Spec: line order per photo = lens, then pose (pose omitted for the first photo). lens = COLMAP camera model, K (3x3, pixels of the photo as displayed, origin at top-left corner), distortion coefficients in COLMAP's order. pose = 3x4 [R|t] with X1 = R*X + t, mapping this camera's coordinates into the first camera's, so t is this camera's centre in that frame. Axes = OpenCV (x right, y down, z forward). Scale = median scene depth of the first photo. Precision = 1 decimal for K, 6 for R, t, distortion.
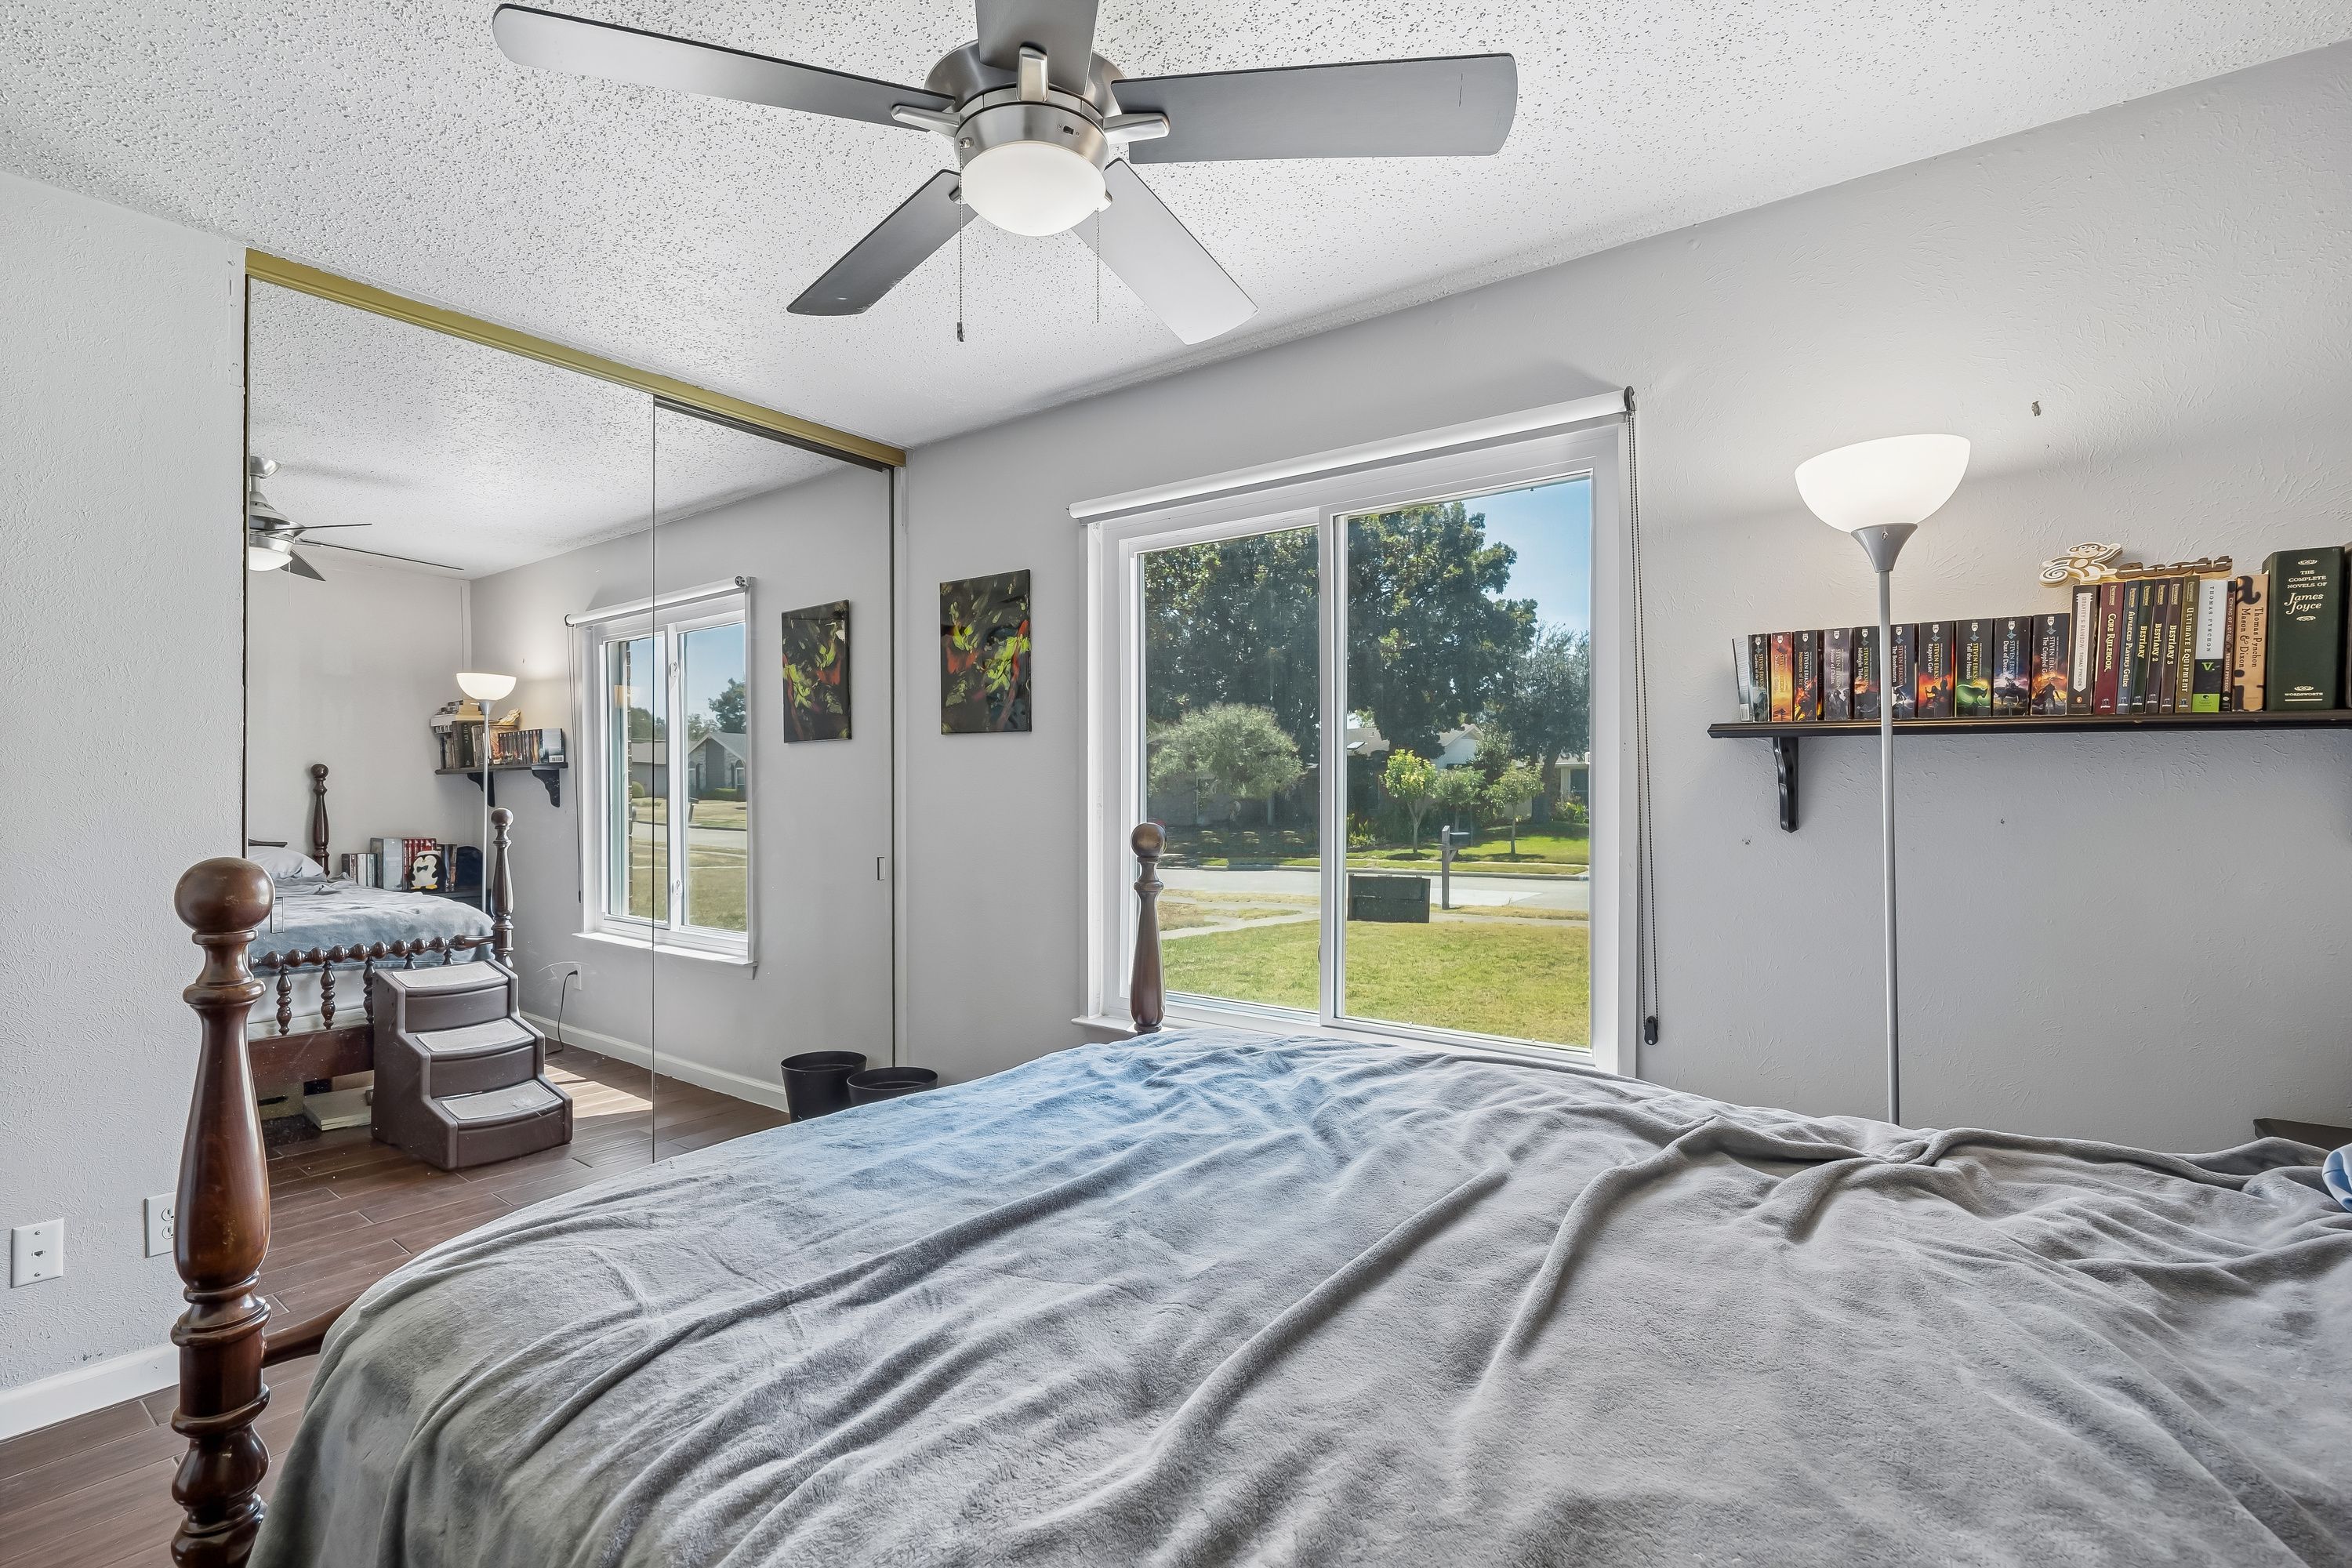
lens RADIAL K [[1072.5, 0, 1153.0], [0, 1072.5, 786.0], [0, 0, 1]] dist [-0.013200, 0.000170]
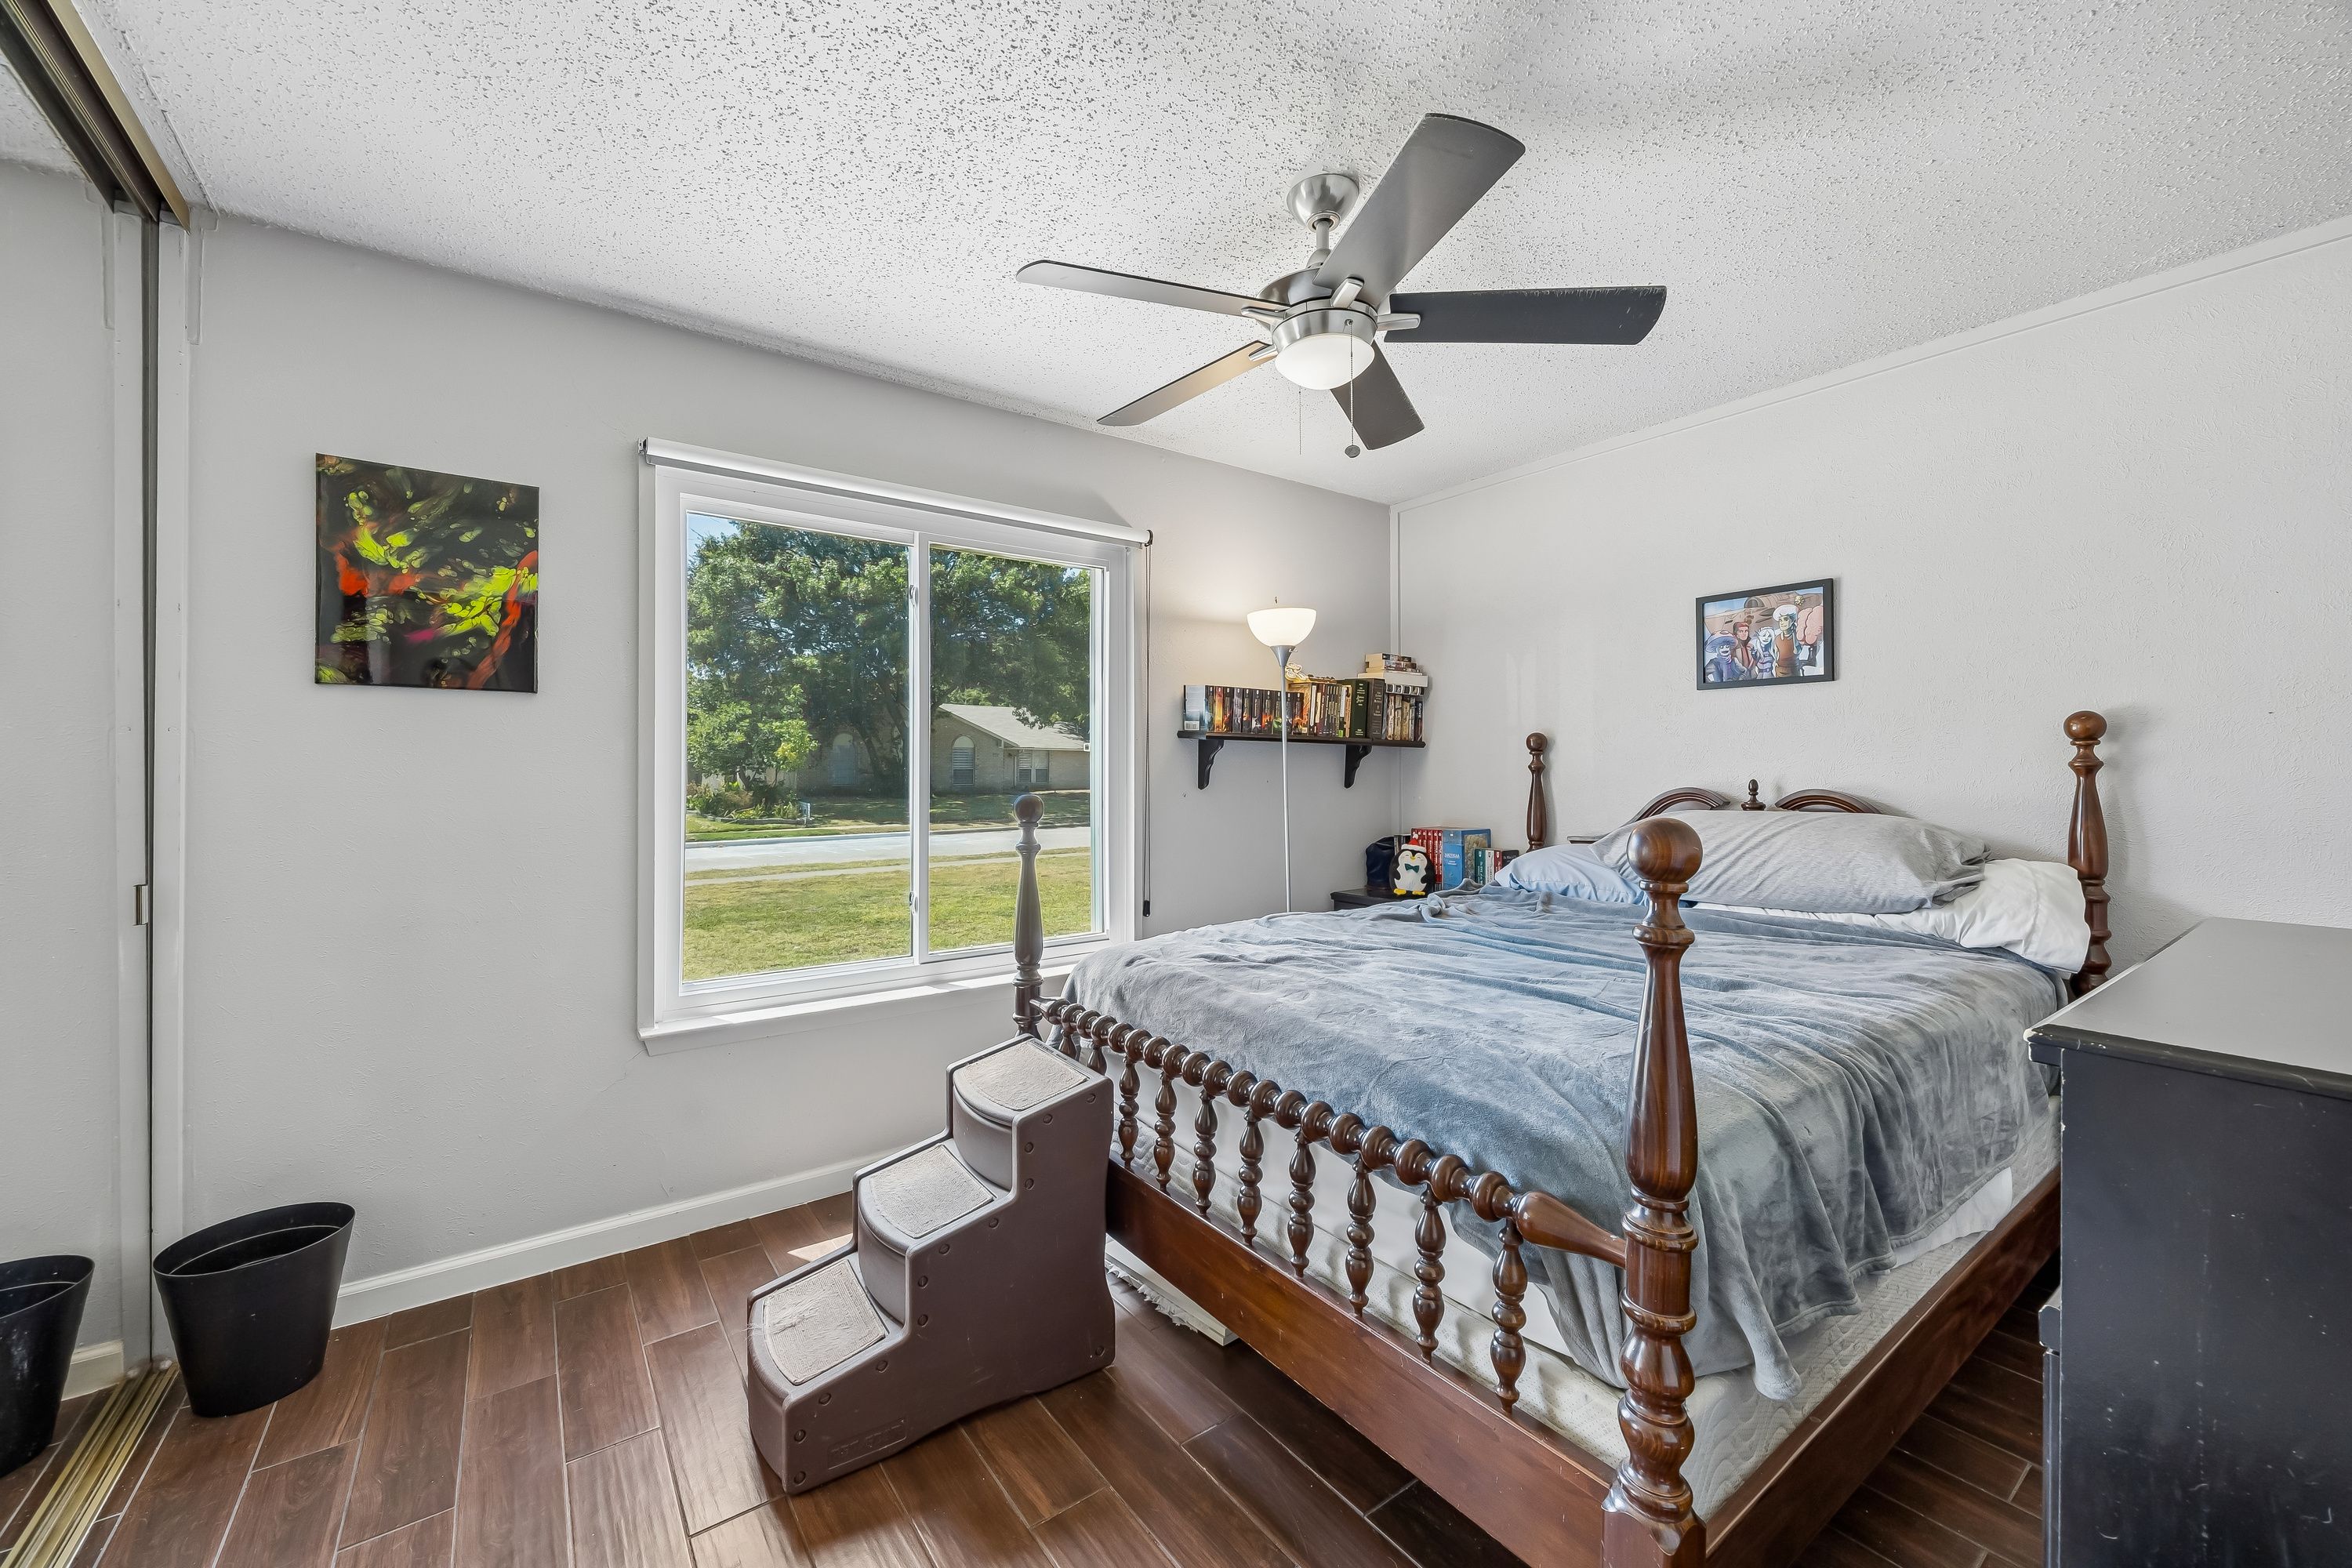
lens RADIAL K [[918.0, 0, 1173.8], [0, 918.0, 764.0], [0, 0, 1]] dist [-0.000236, -0.000087]
pose [[0.299374, 0.006841, 0.954111, -0.618275], [-0.001134, 0.999976, -0.006814, 0.005557], [-0.954135, 0.000957, 0.299375, 0.350528]]
